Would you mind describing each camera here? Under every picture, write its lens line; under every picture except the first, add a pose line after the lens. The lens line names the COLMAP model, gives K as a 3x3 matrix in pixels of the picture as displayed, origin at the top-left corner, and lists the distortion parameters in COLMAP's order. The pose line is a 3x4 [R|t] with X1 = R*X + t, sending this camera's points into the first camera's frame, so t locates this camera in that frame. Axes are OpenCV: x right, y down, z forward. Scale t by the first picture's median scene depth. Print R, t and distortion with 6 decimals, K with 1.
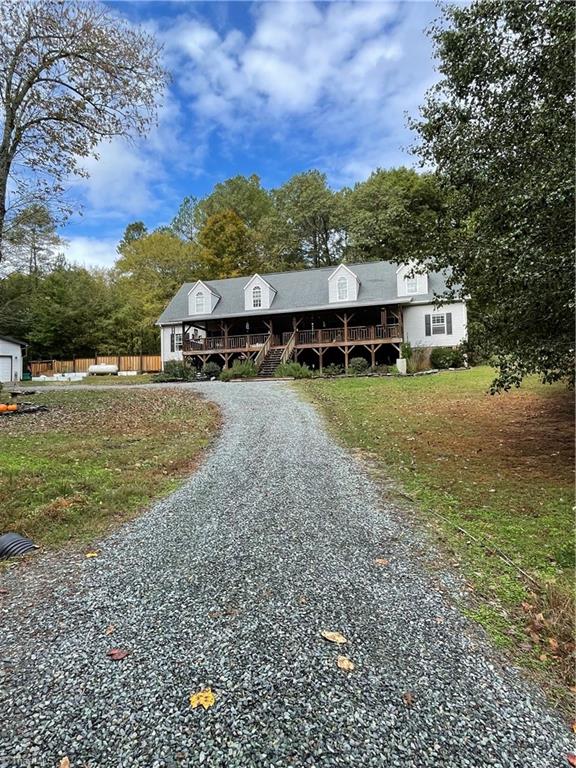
lens RADIAL K [[453.0, 0, 280.0], [0, 453.0, 380.9], [0, 0, 1]] dist [0.002344, -0.001037]
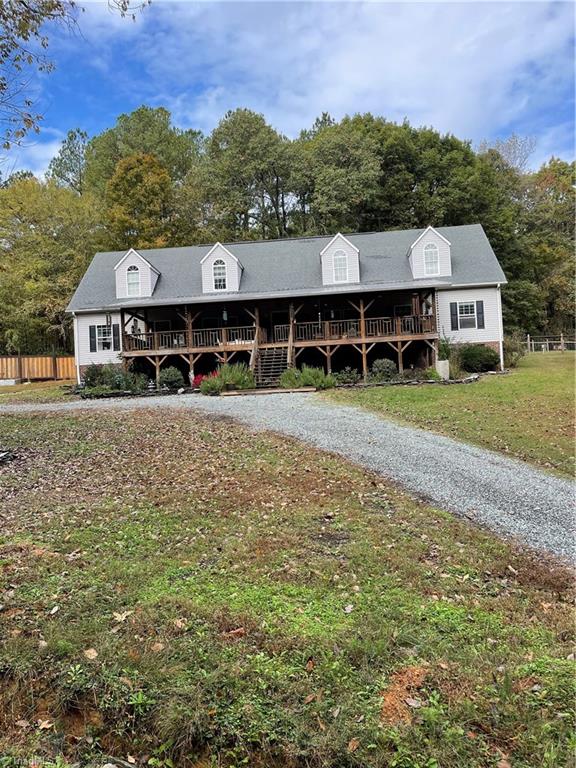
lens RADIAL K [[577.0, 0, 287.3], [0, 577.0, 381.4], [0, 0, 1]] dist [0.028634, -0.017436]
pose [[0.976209, -0.015823, 0.216253, -0.164019], [0.017282, 0.999839, -0.004854, -0.011587], [-0.216142, 0.008475, 0.976325, 0.096037]]
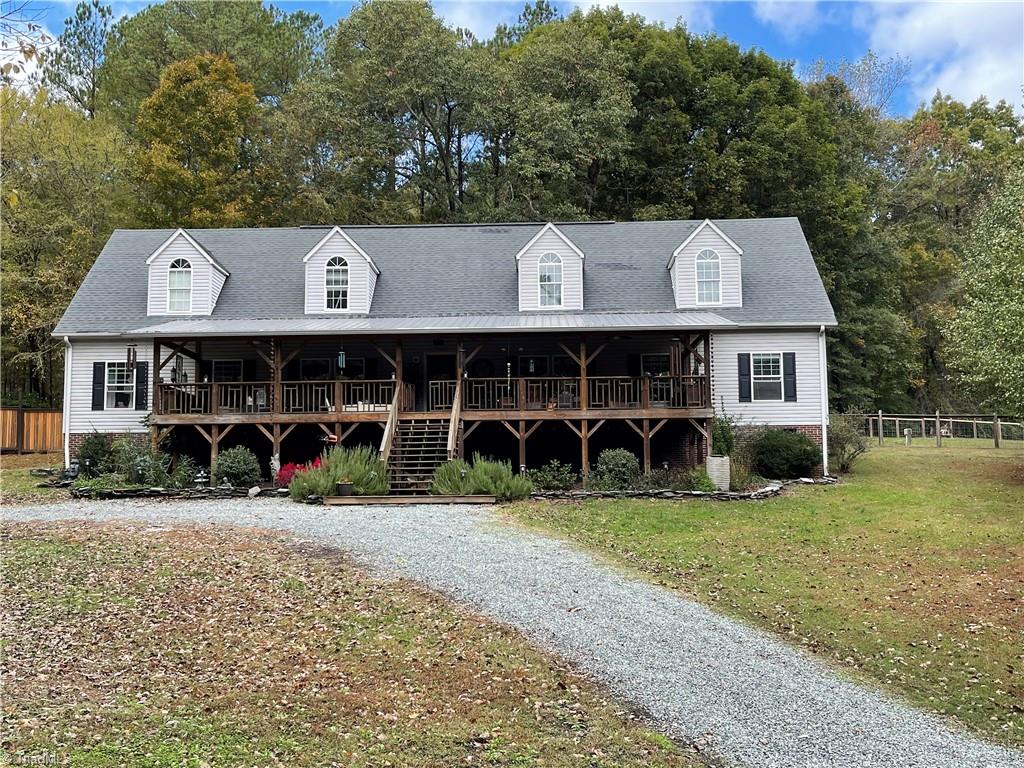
lens RADIAL K [[1082.0, 0, 511.0], [0, 1082.0, 378.7], [0, 0, 1]] dist [0.026501, 0.000000]
pose [[0.963621, 0.046821, 0.263138, -0.168577], [-0.025673, 0.996199, -0.083242, -0.027087], [-0.266035, 0.073458, 0.961160, 0.043794]]
